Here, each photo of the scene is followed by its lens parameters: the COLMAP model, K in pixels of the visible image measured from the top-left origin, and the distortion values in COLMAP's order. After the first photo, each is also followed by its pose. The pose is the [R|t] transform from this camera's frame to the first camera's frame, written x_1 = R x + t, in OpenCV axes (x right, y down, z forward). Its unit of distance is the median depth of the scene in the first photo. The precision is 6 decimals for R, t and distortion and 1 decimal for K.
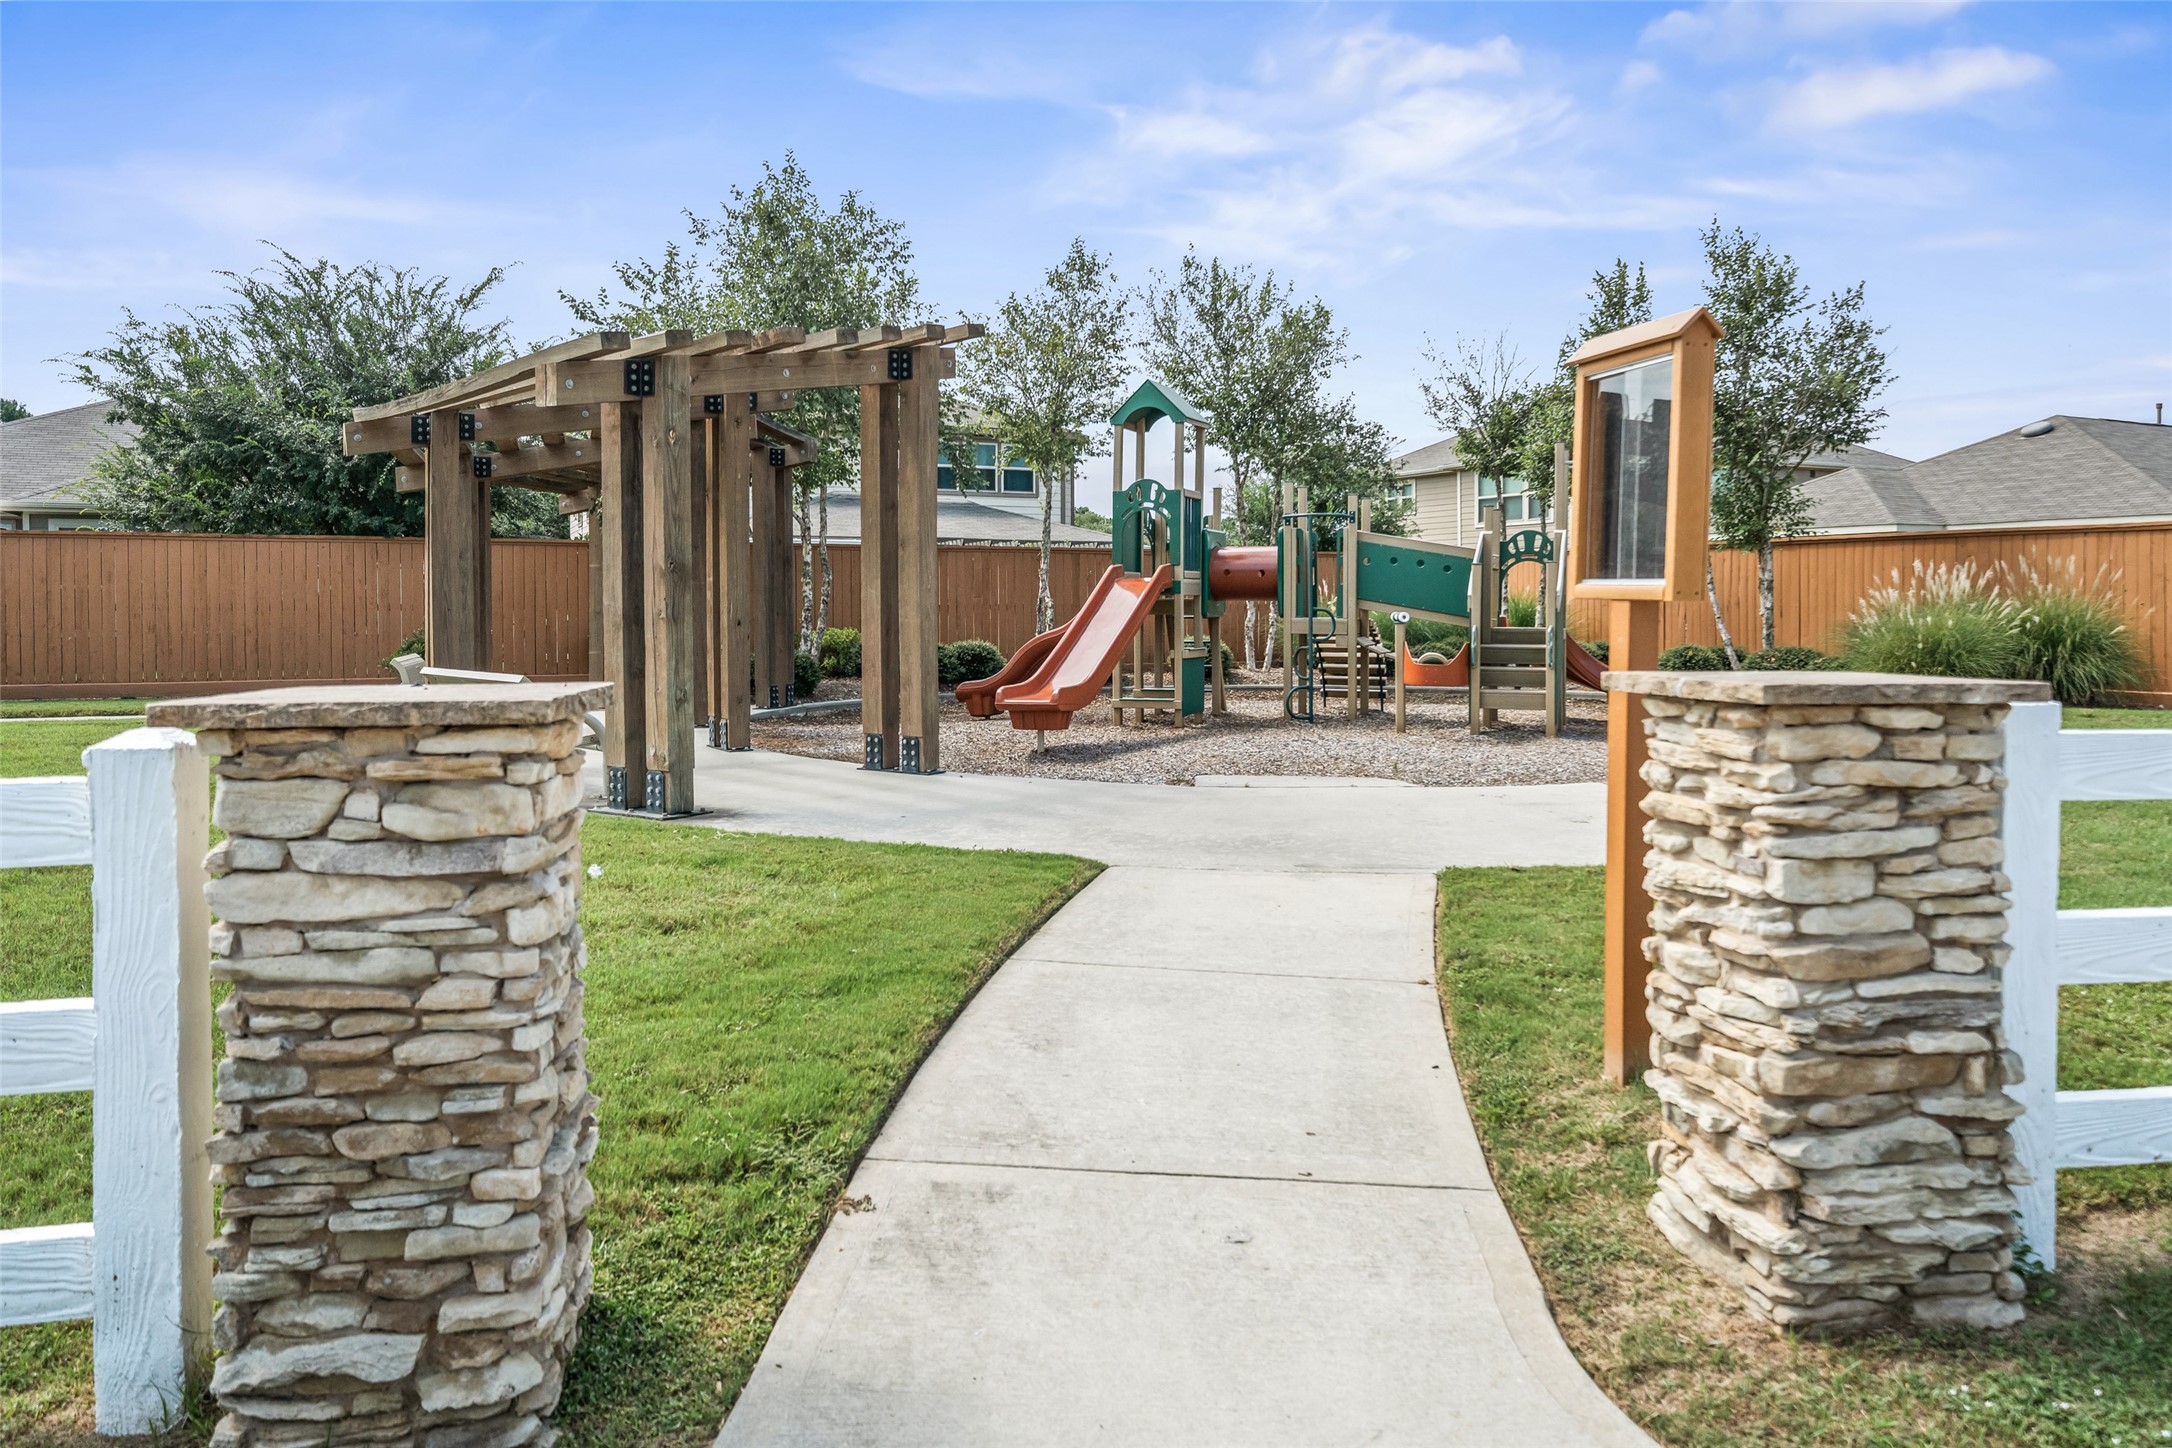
lens RADIAL K [[1374.0, 0, 1155.6], [0, 1374.0, 758.7], [0, 0, 1]] dist [-0.001353, -0.001094]
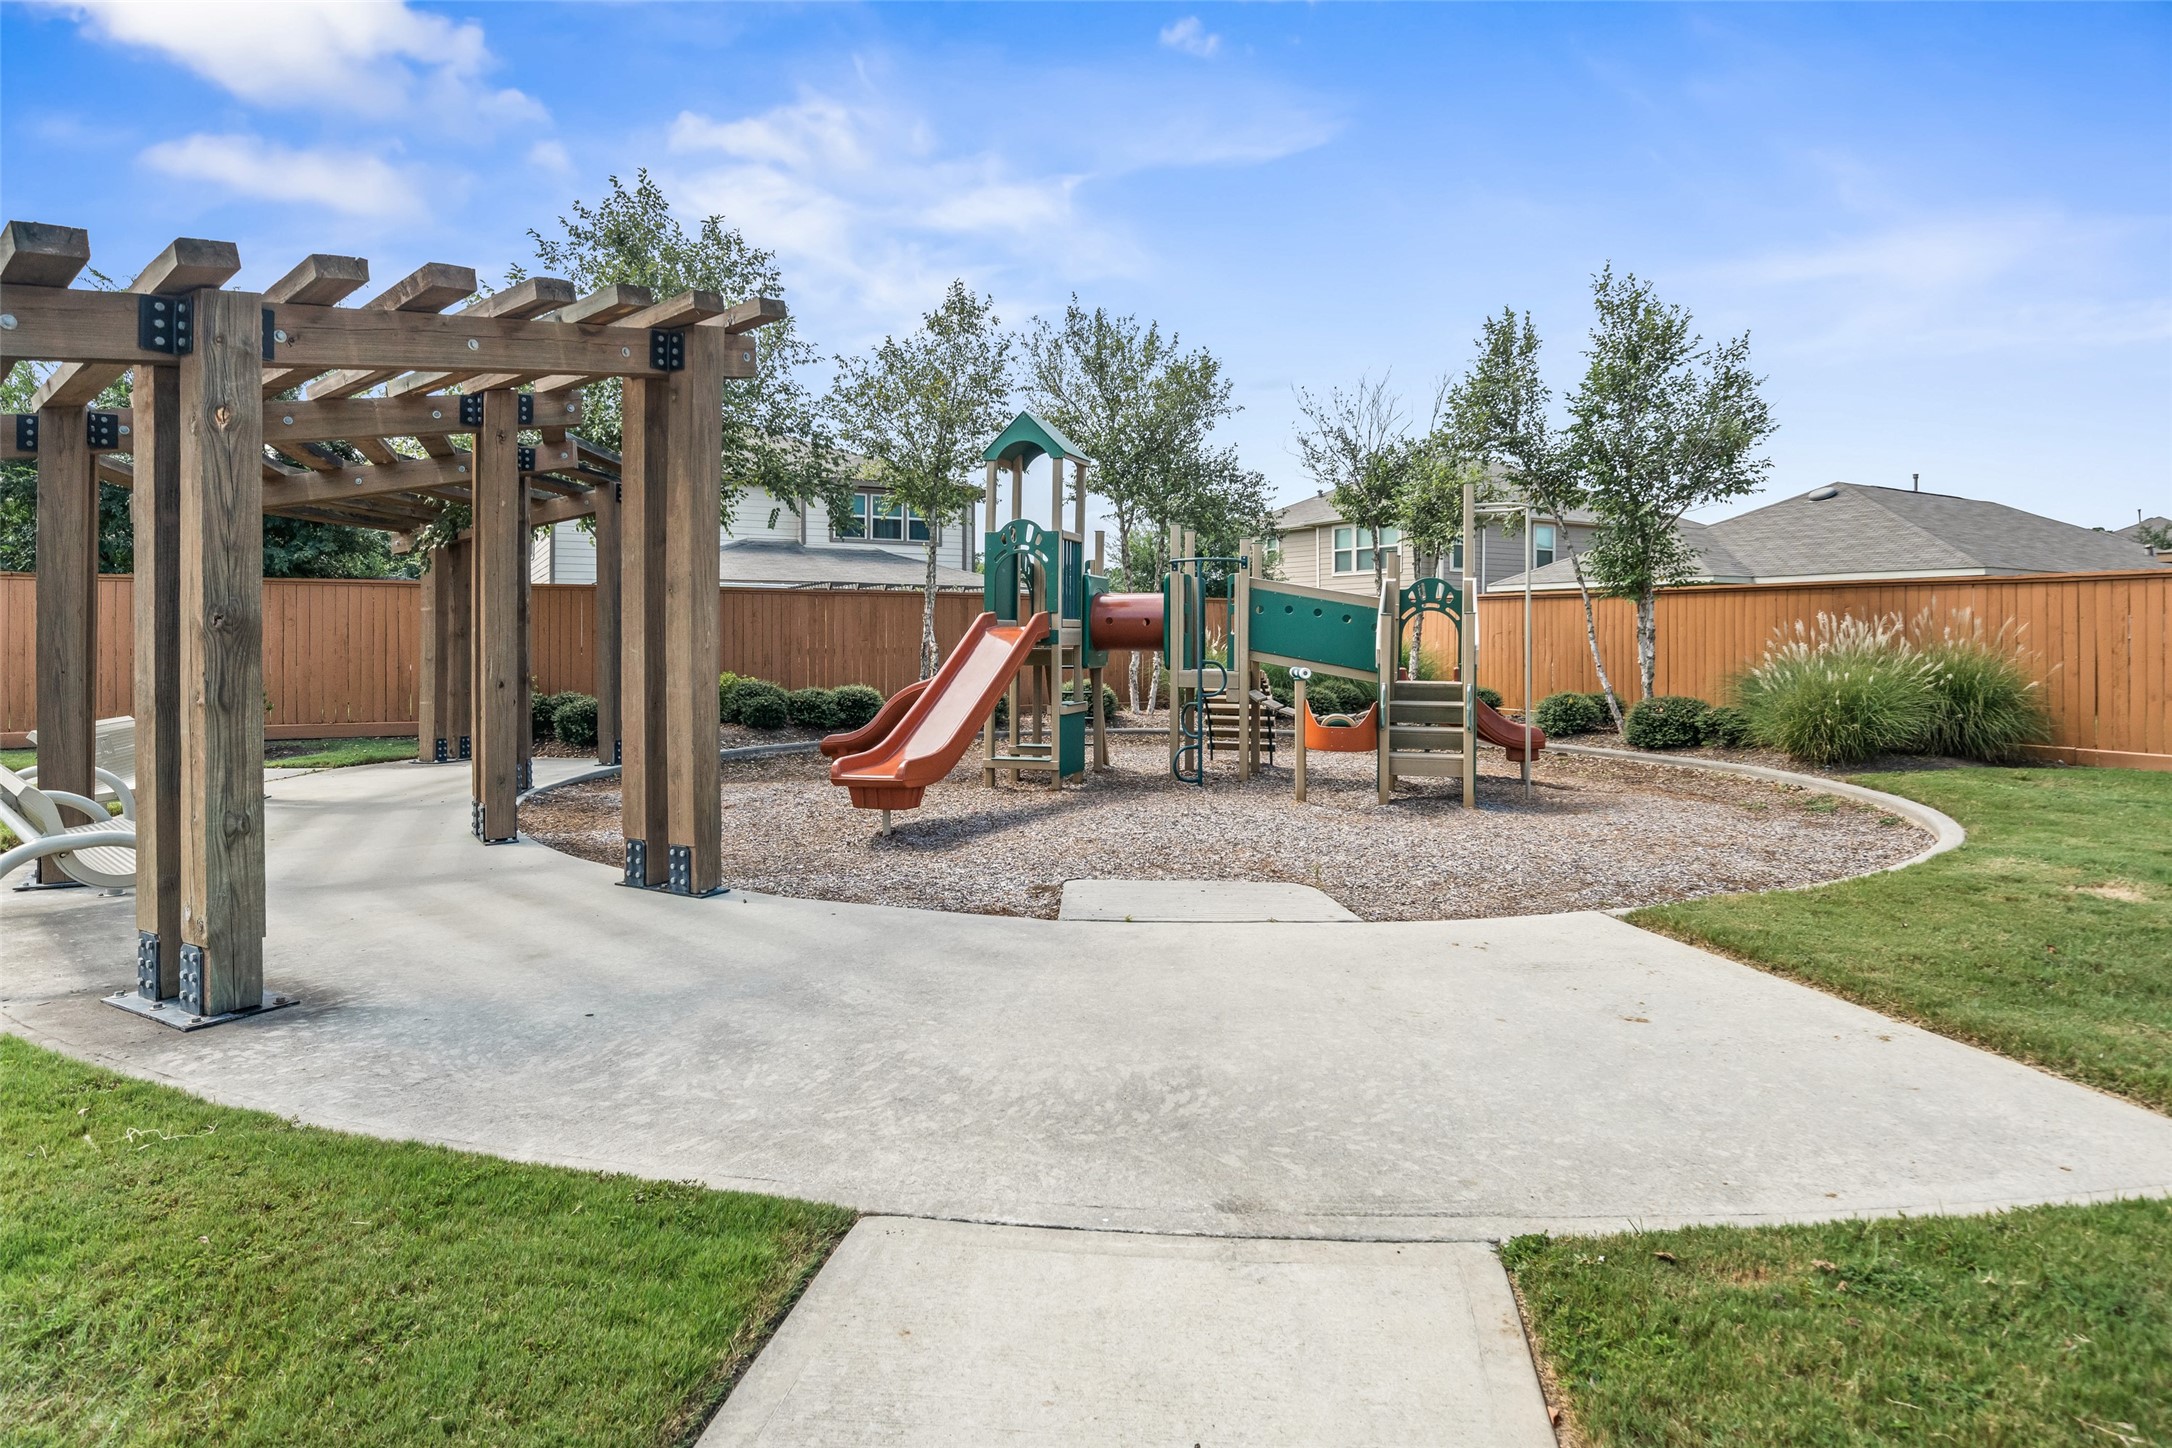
lens RADIAL K [[1129.8, 0, 1086.0], [0, 1129.8, 724.0], [0, 0, 1]] dist [-0.001148, -0.000615]
pose [[0.999653, 0.003626, 0.026078, 0.014434], [-0.002687, 0.999350, -0.035957, -0.033559], [-0.026191, 0.035875, 0.999013, 0.209570]]
